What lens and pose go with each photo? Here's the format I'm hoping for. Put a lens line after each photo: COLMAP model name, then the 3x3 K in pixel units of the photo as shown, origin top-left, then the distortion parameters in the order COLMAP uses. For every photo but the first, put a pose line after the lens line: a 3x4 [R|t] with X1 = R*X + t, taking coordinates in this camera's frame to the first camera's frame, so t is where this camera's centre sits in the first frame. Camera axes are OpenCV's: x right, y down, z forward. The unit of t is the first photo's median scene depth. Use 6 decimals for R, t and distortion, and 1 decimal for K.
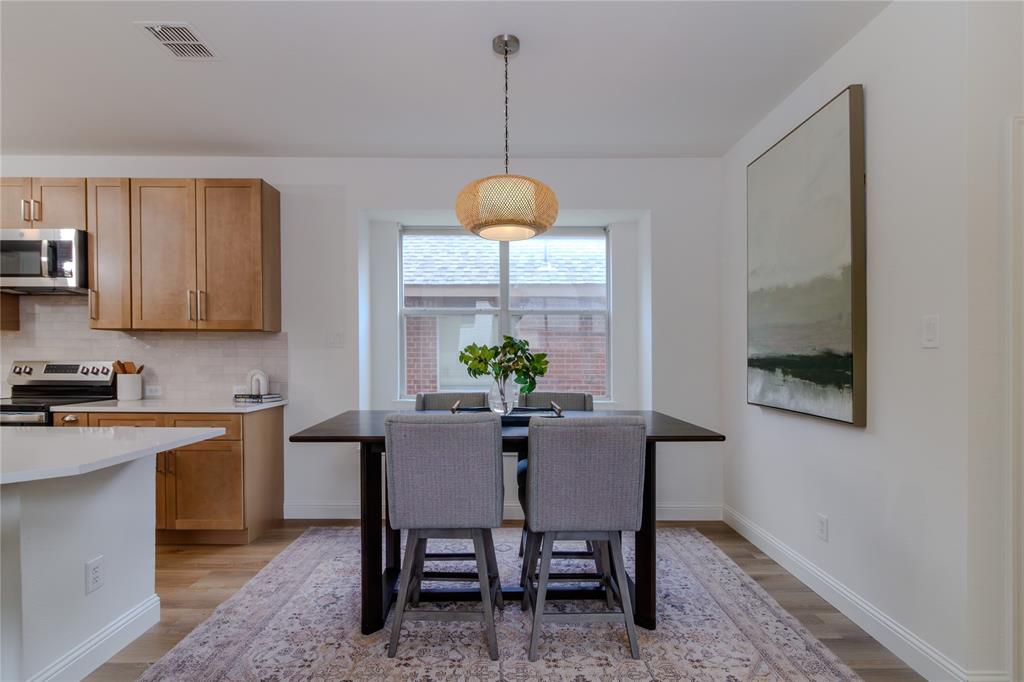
lens RADIAL K [[549.7, 0, 505.3], [0, 549.7, 362.2], [0, 0, 1]] dist [0.001541, 0.000889]
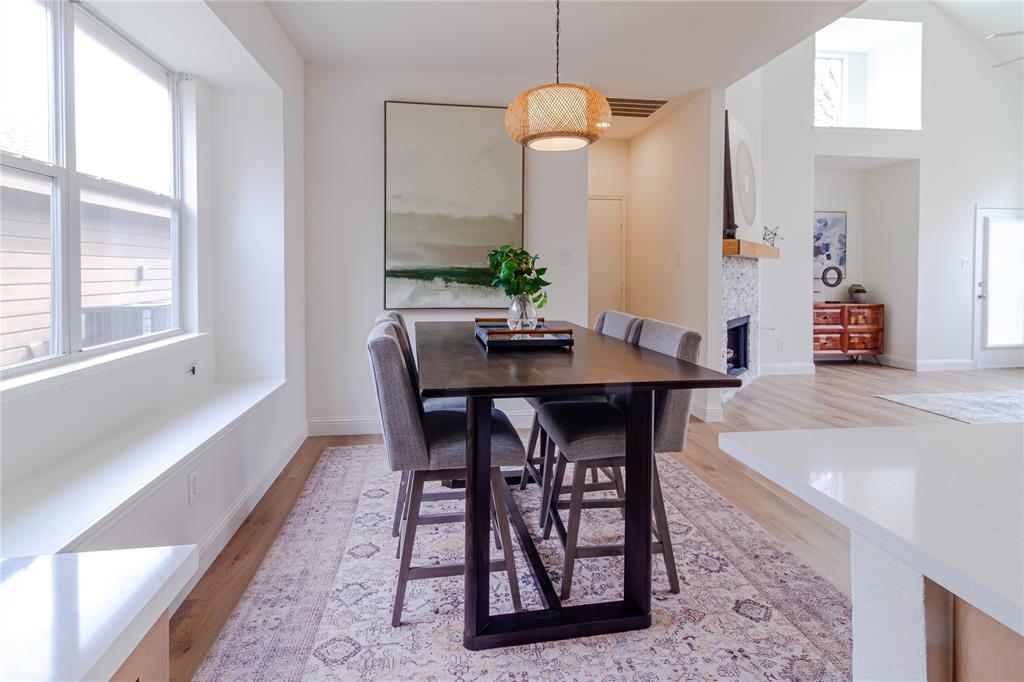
lens RADIAL K [[511.5, 0, 530.2], [0, 511.5, 273.7], [0, 0, 1]] dist [0.014973, 0.001605]
pose [[-0.177316, -0.011396, 0.984088, -0.811626], [0.006062, 0.999901, 0.012672, -0.013000], [-0.984135, 0.008212, -0.177230, 1.113257]]
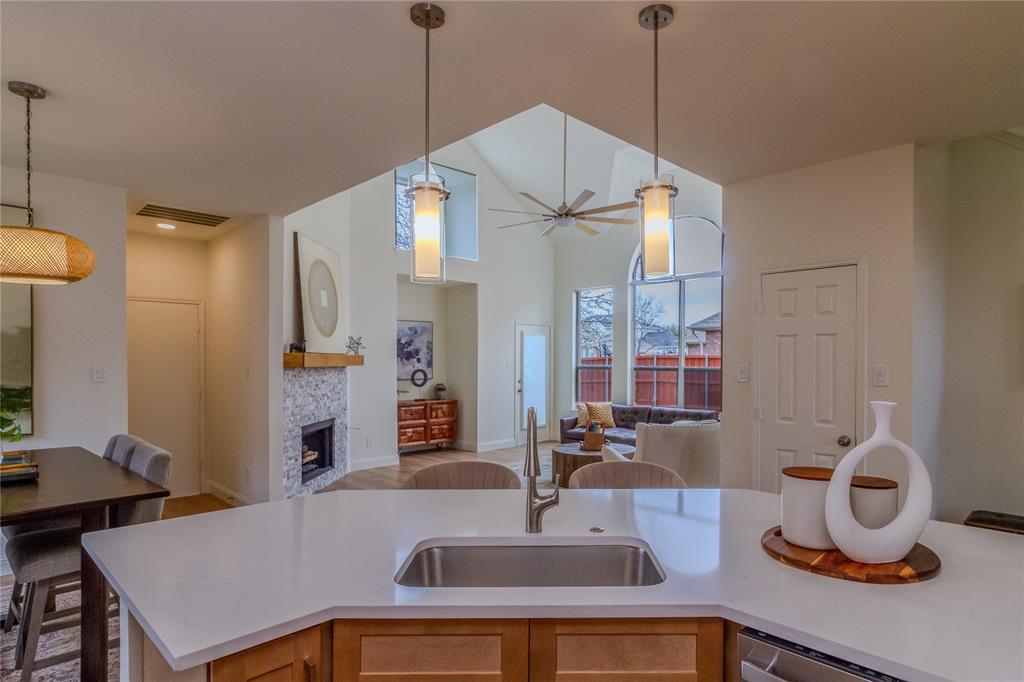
lens RADIAL K [[549.7, 0, 536.0], [0, 549.7, 363.0], [0, 0, 1]] dist [0.001541, 0.000889]
pose [[-0.718921, -0.006262, 0.695063, -1.234448], [0.006419, 0.999857, 0.015648, -0.085192], [-0.695062, 0.015712, -0.718778, 0.996179]]
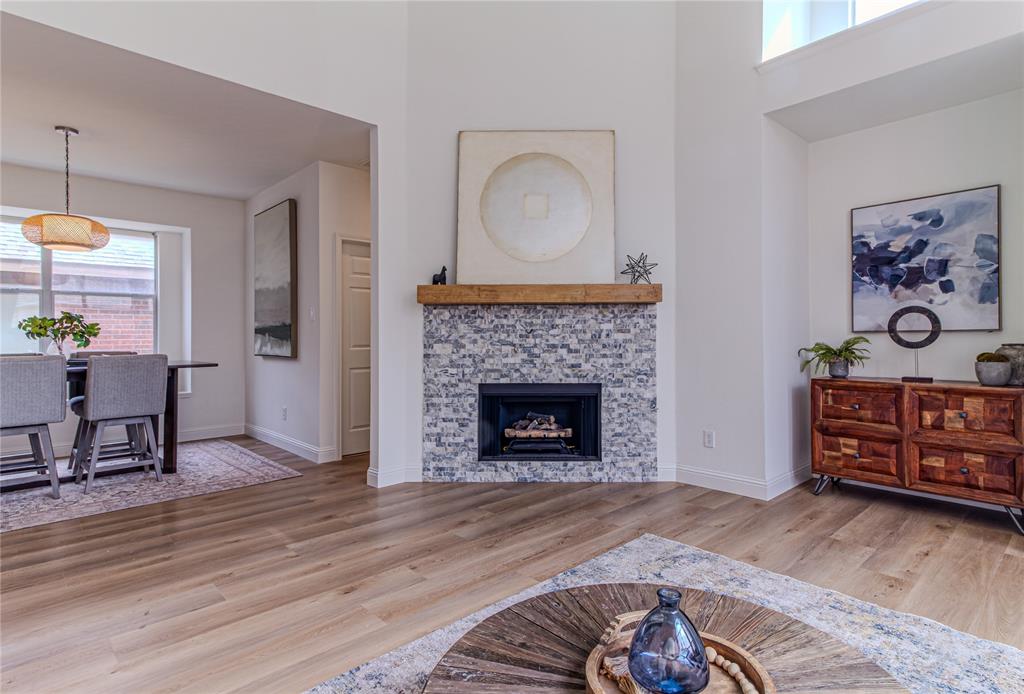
lens RADIAL K [[511.5, 0, 543.9], [0, 511.5, 323.5], [0, 0, 1]] dist [0.014973, 0.001605]
pose [[0.692780, 0.008463, 0.721100, -0.113249], [0.018332, 0.999401, -0.029342, 0.052344], [-0.720916, 0.033546, 0.692210, -0.970445]]
